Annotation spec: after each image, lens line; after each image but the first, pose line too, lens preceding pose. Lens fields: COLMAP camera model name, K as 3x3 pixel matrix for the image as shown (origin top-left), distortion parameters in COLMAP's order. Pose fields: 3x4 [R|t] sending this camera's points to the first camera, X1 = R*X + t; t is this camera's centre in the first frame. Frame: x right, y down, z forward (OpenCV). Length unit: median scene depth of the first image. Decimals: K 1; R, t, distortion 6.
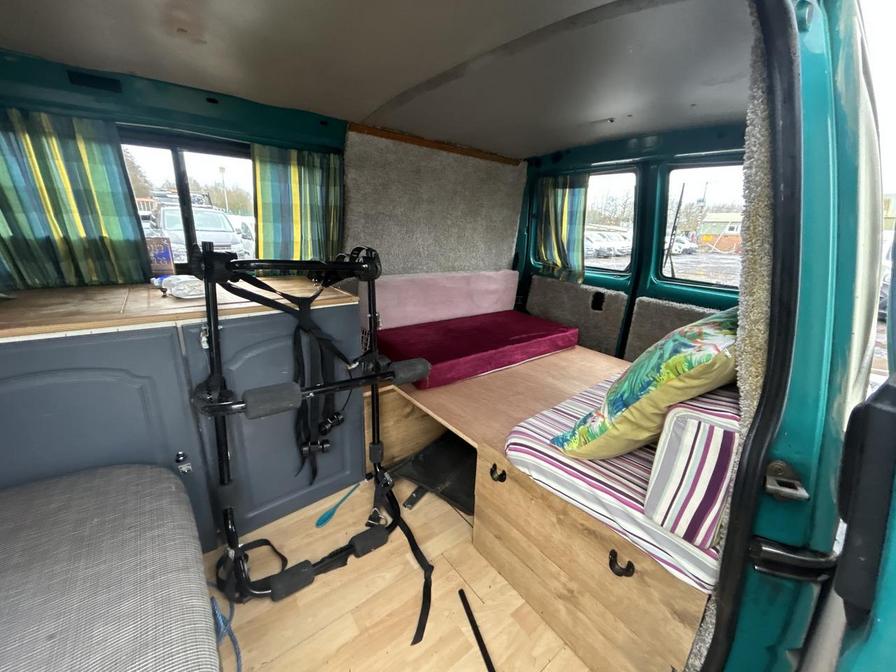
lens RADIAL K [[363.1, 0, 446.2], [0, 363.1, 337.3], [0, 0, 1]] dist [-0.001008, 0.000343]
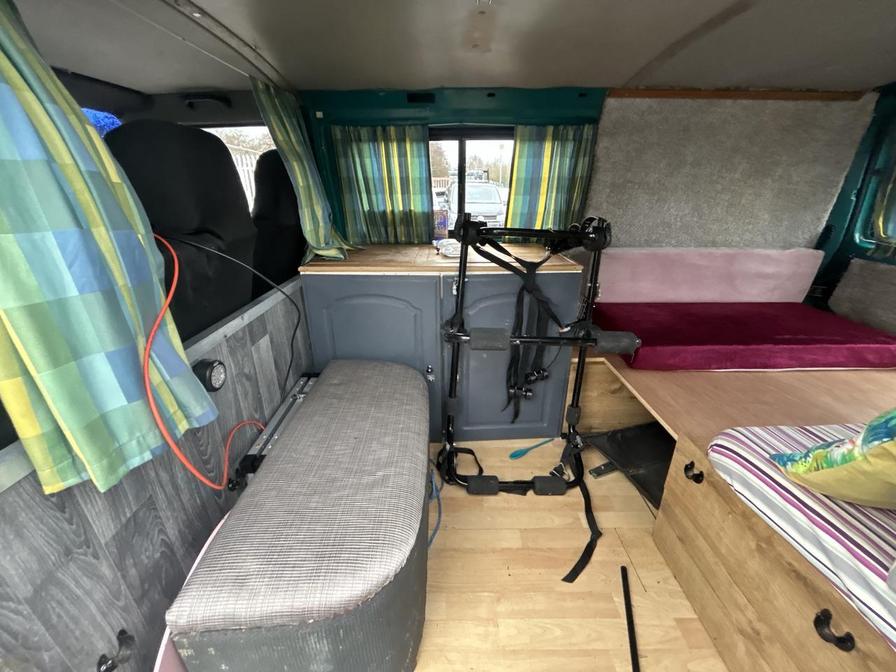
lens RADIAL K [[363.1, 0, 447.2], [0, 363.1, 339.5], [0, 0, 1]] dist [-0.001008, 0.000343]
pose [[0.791616, 0.195860, -0.578777, 0.100151], [-0.148939, 0.980514, 0.128099, 0.021298], [0.592588, -0.015203, 0.805362, -0.080897]]
